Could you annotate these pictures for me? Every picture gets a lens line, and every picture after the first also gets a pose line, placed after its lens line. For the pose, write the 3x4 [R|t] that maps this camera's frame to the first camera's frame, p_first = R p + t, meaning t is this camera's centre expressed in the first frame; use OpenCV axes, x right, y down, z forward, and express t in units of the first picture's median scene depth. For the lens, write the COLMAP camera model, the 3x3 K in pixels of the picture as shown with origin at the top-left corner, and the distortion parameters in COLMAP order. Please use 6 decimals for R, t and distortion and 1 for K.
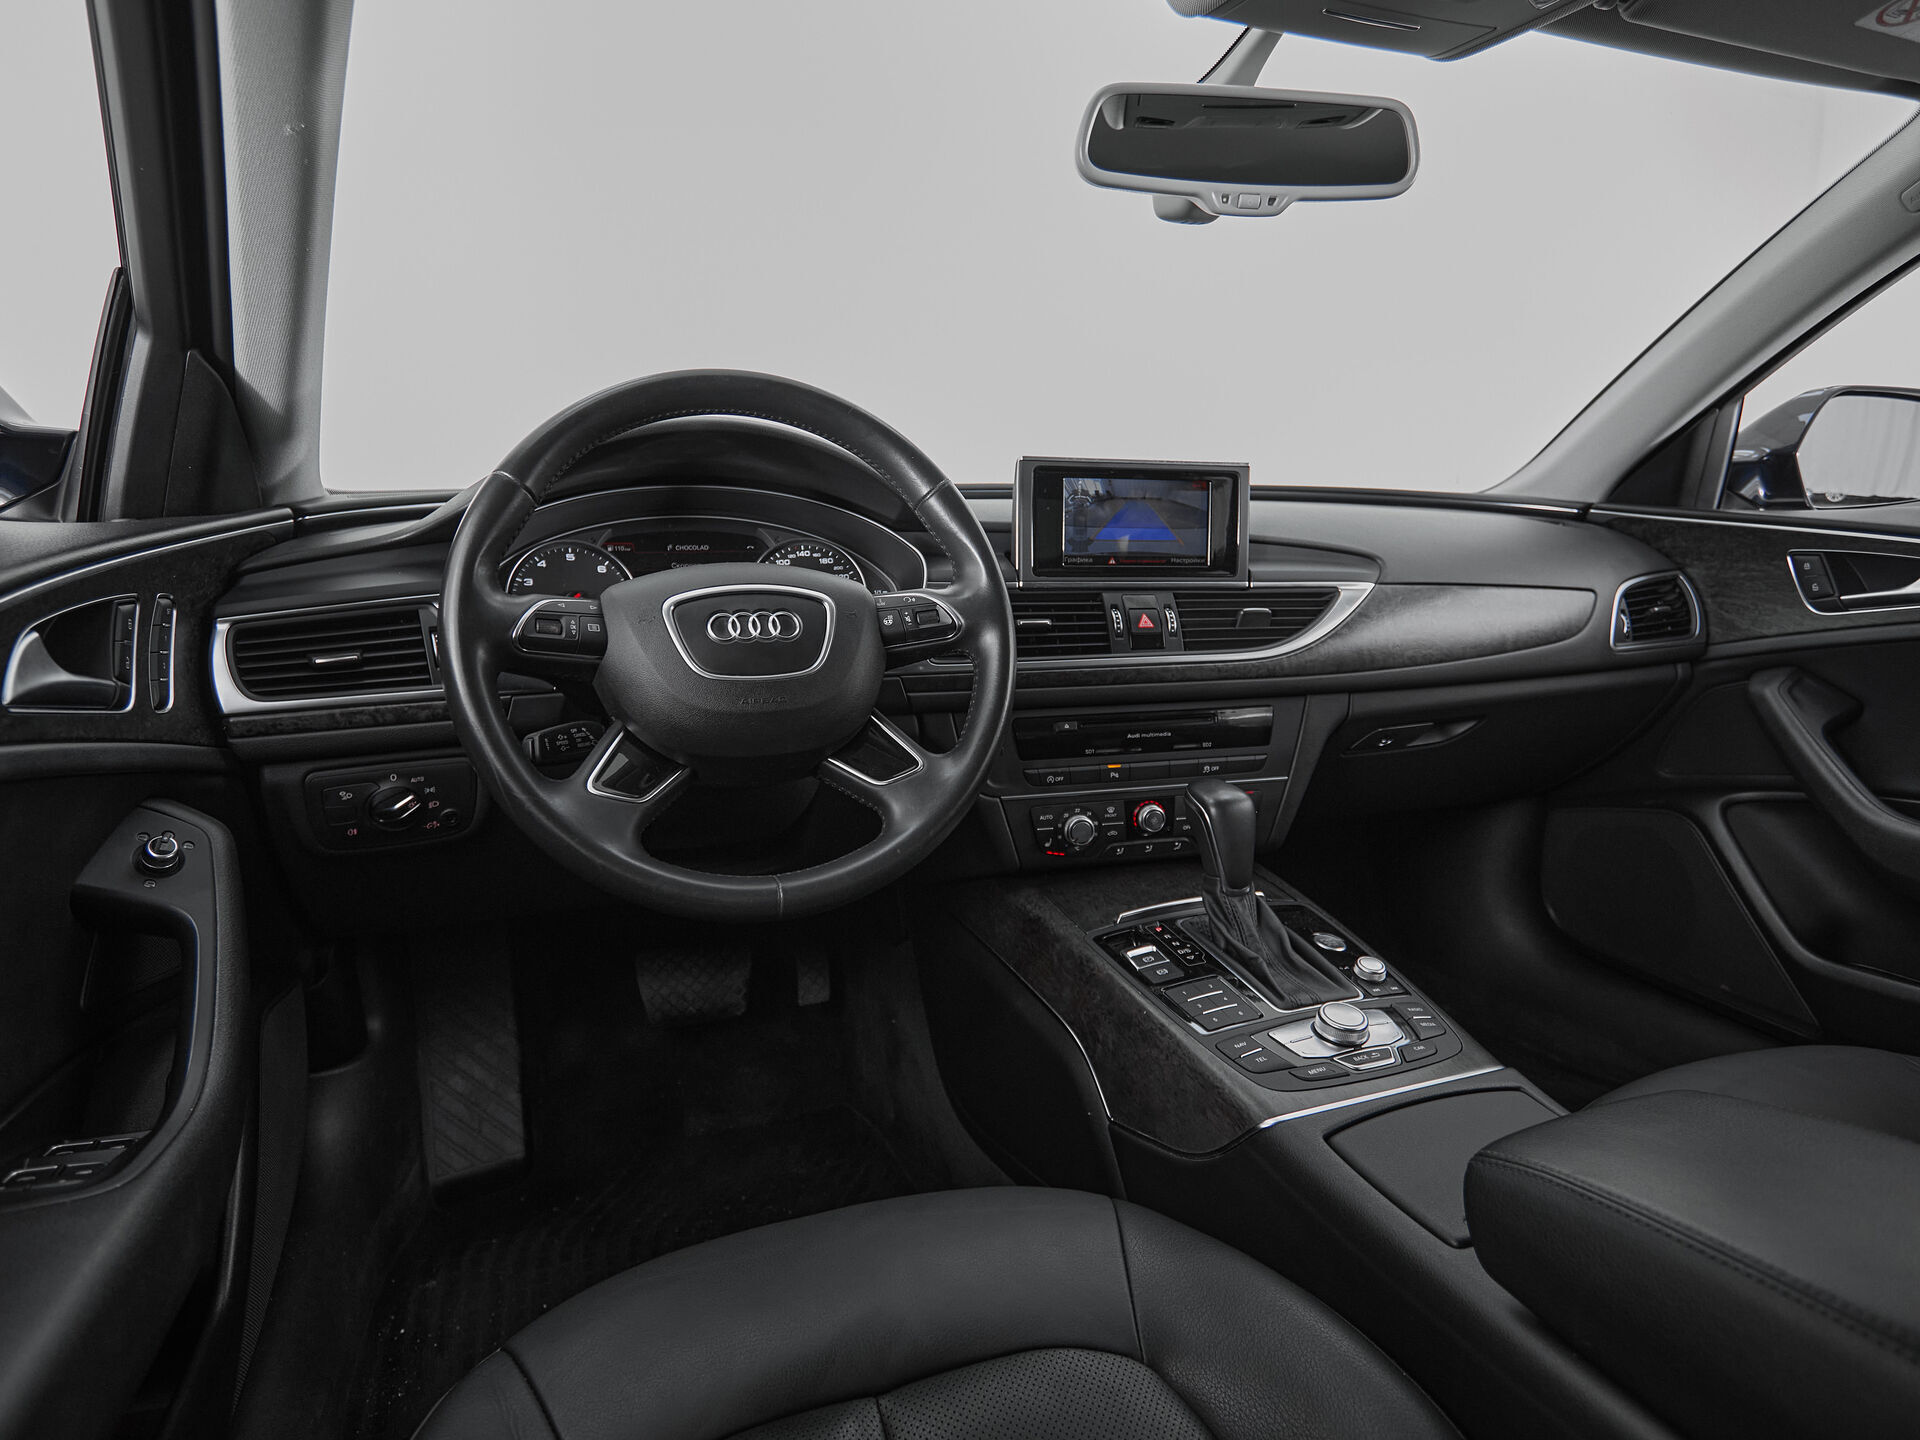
lens RADIAL K [[1116.5, 0, 951.5], [0, 1116.5, 716.5], [0, 0, 1]] dist [0.000442, 0.000098]
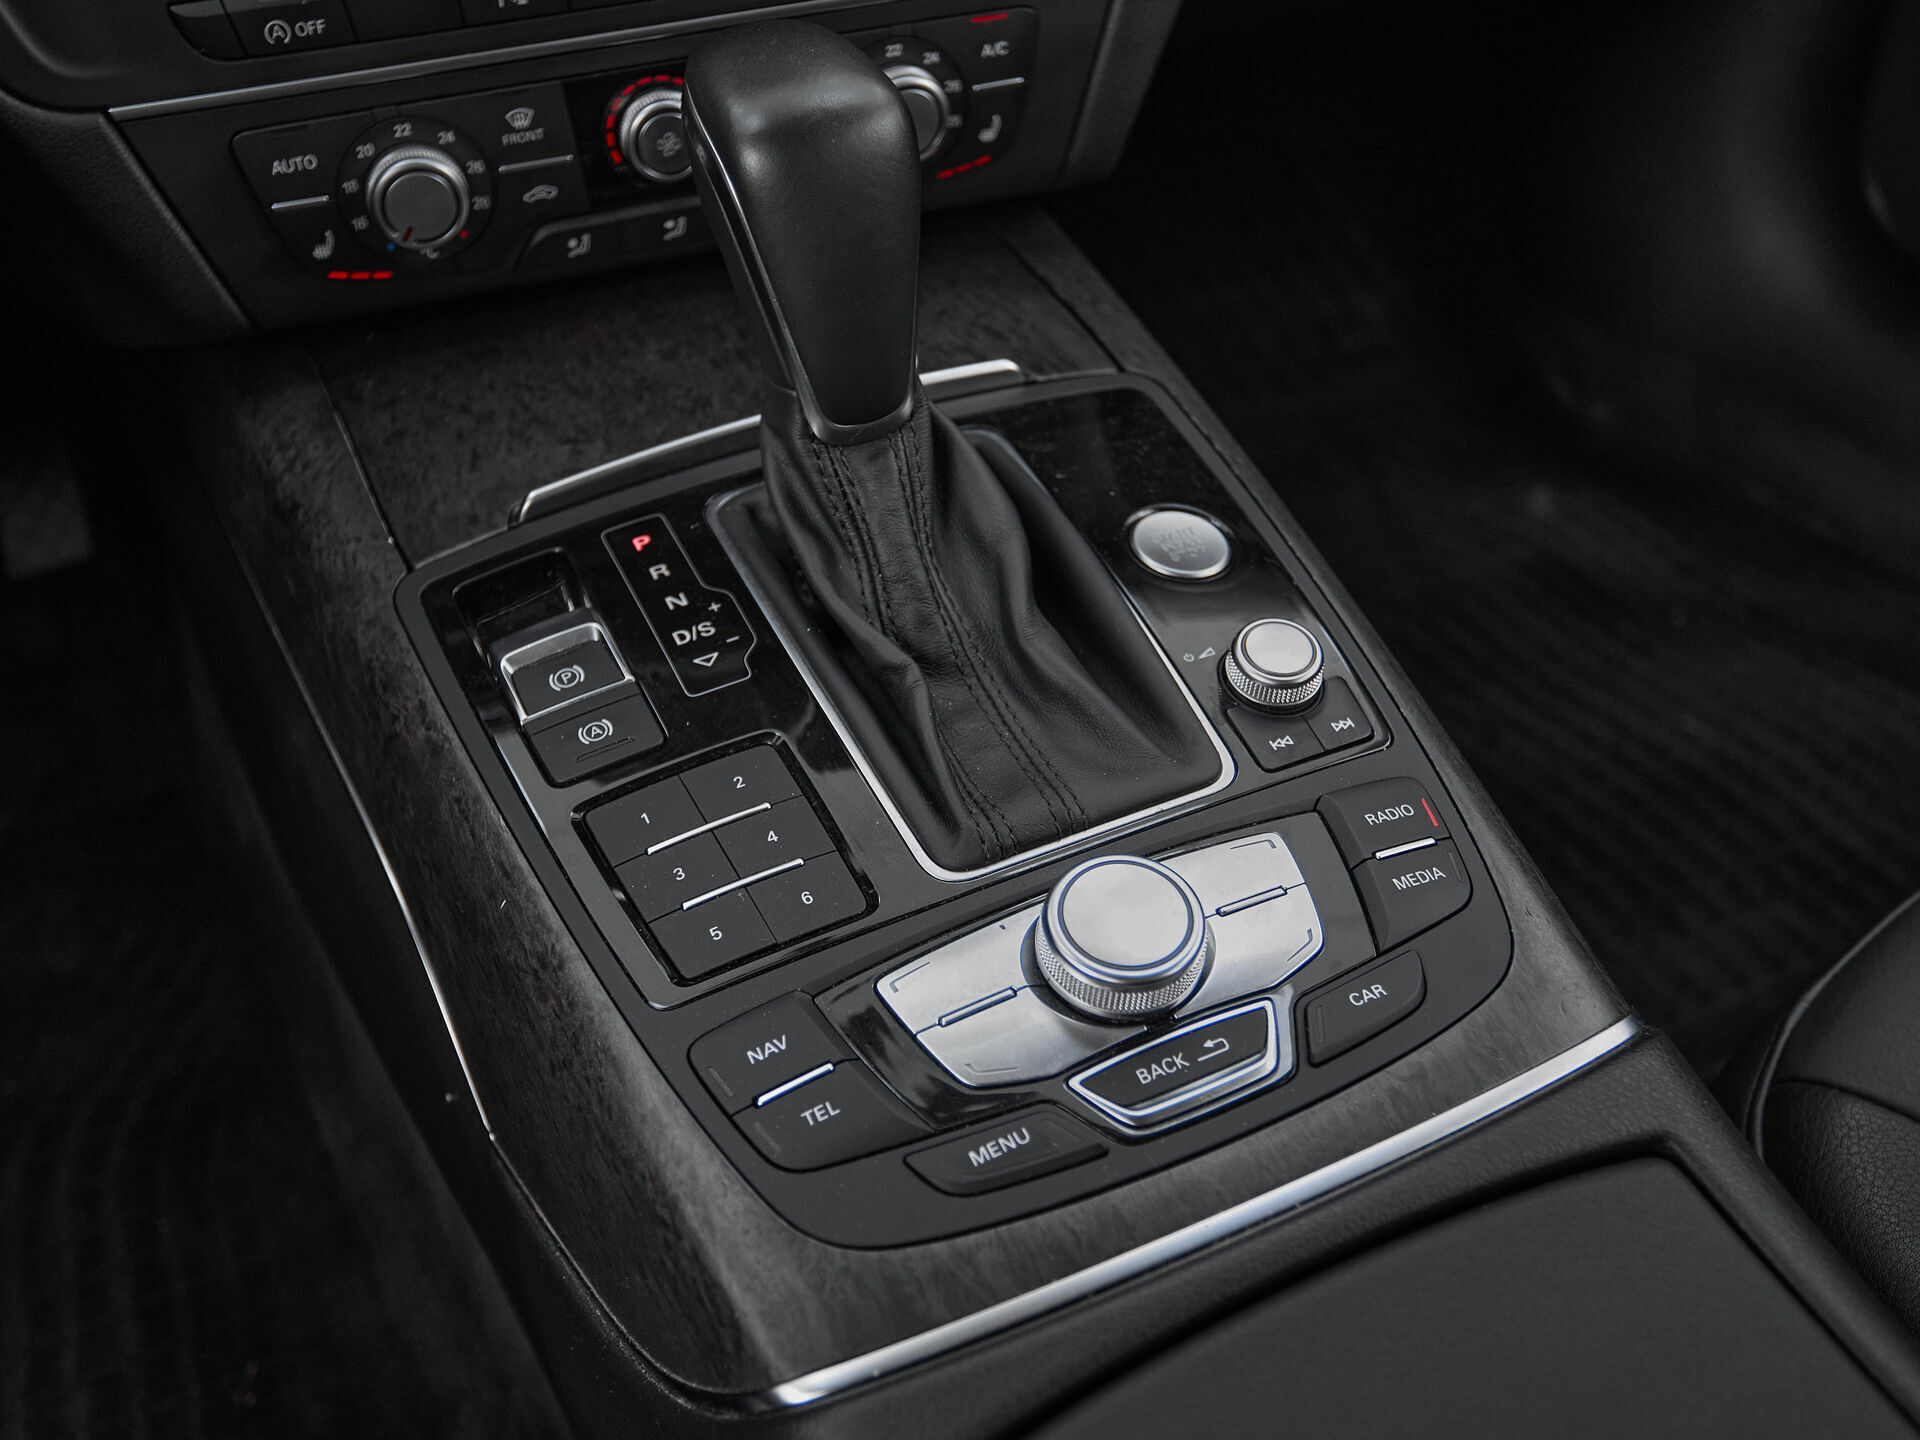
lens RADIAL K [[1914.8, 0, 960.0], [0, 1914.8, 720.0], [0, 0, 1]] dist [-0.015765, 0.024547]
pose [[0.996077, -0.076984, 0.043627, 0.229037], [0.046368, 0.874032, 0.483650, -0.019490], [-0.075364, -0.479730, 0.874173, 0.462910]]
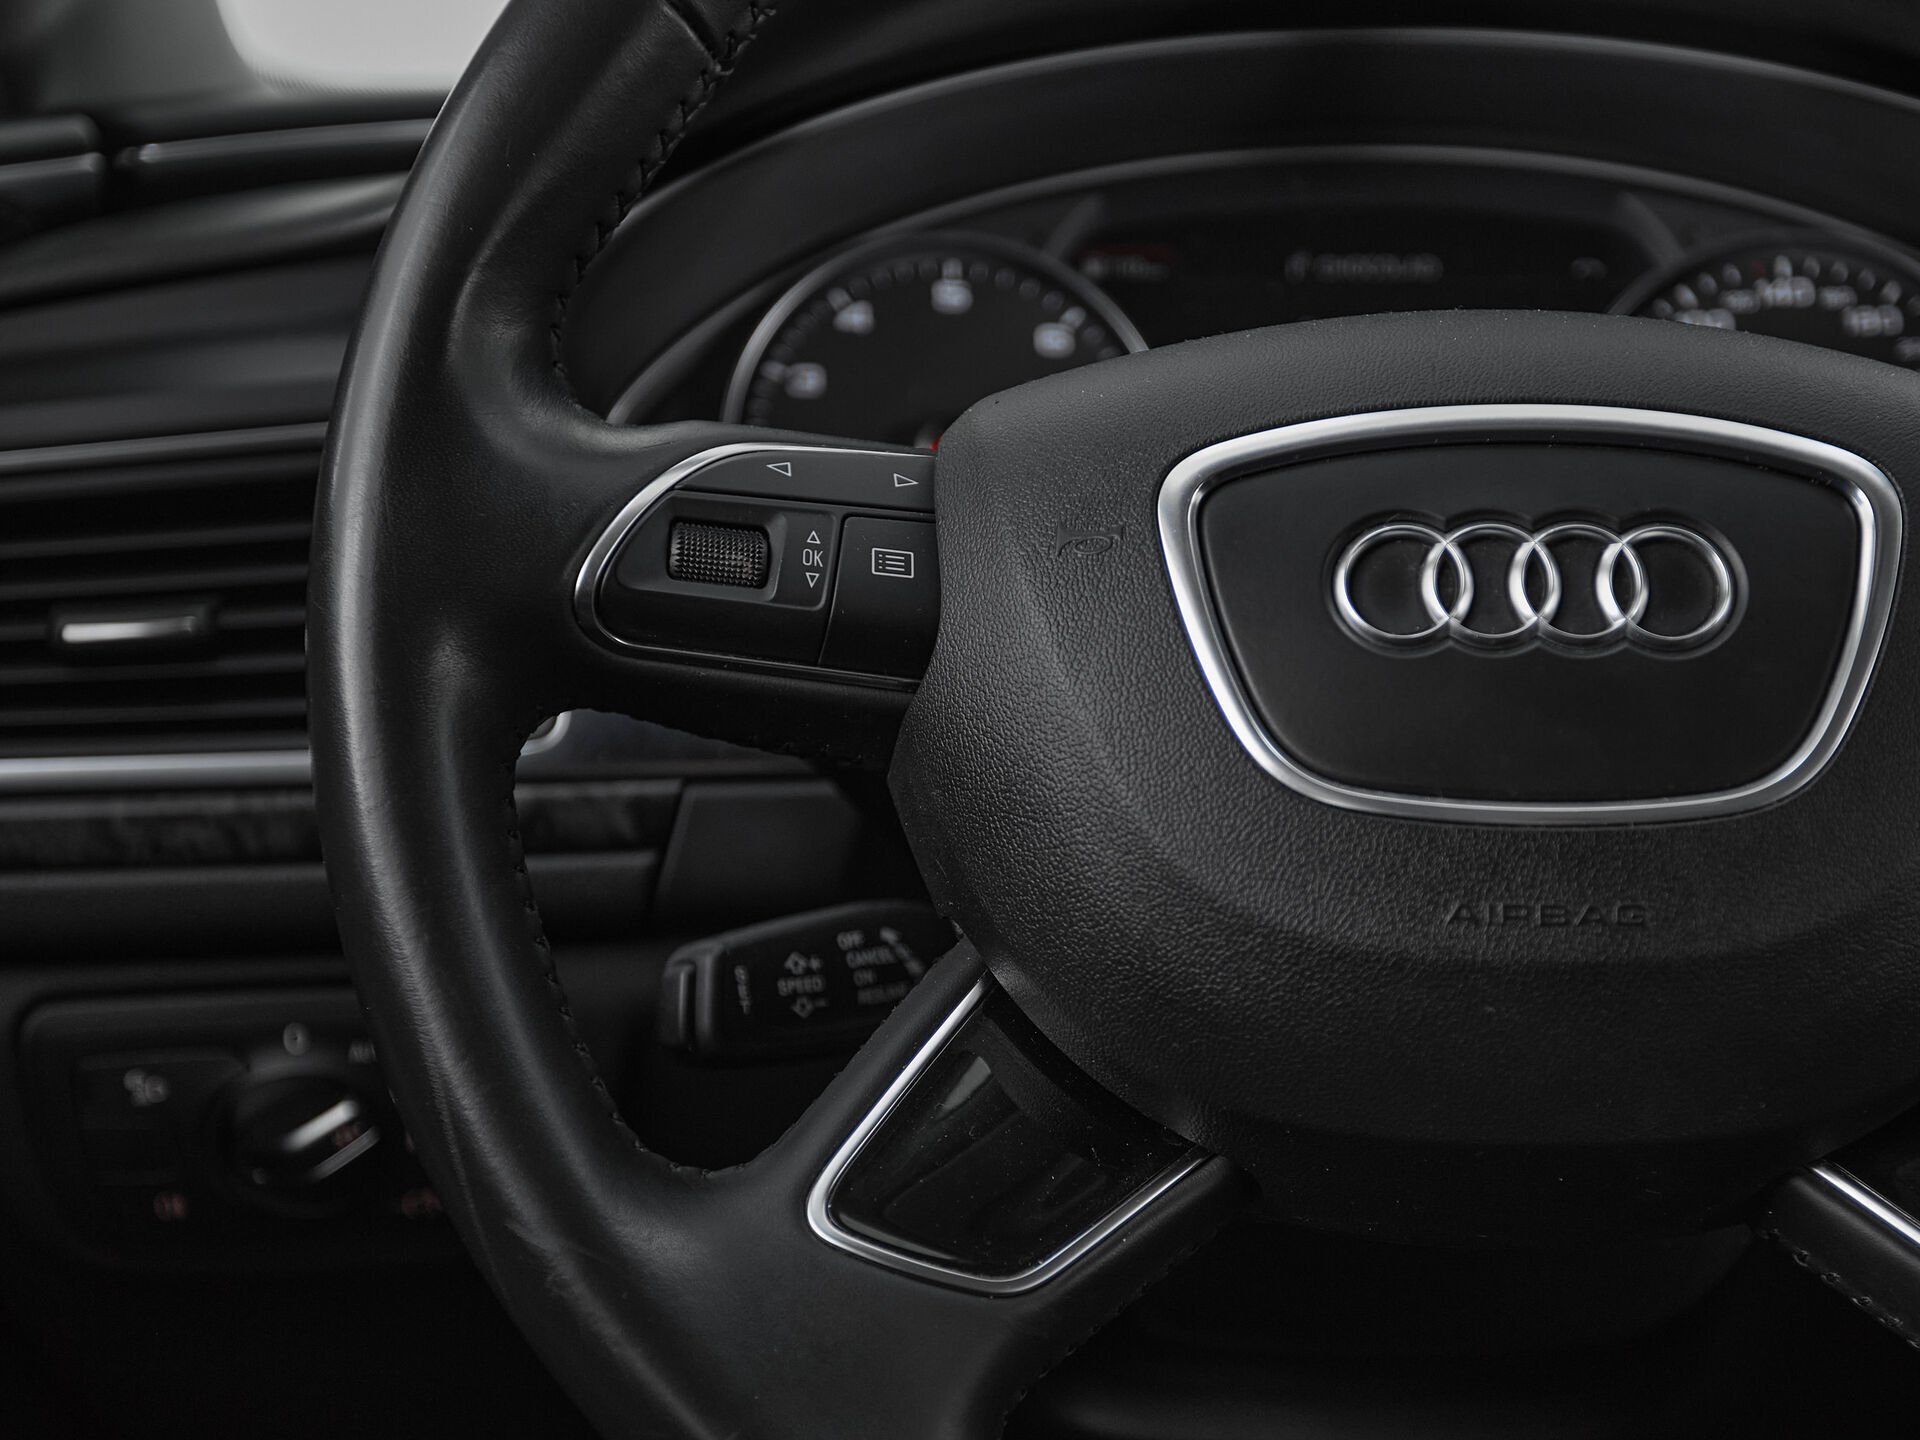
lens RADIAL K [[2935.8, 0, 1043.5], [0, 2935.8, 936.3], [0, 0, 1]] dist [0.012677, 0.062826]
pose [[0.930030, 0.086416, -0.357180, -0.034441], [-0.064895, 0.995304, 0.071829, -0.032975], [0.361709, -0.043624, 0.931270, 0.284863]]
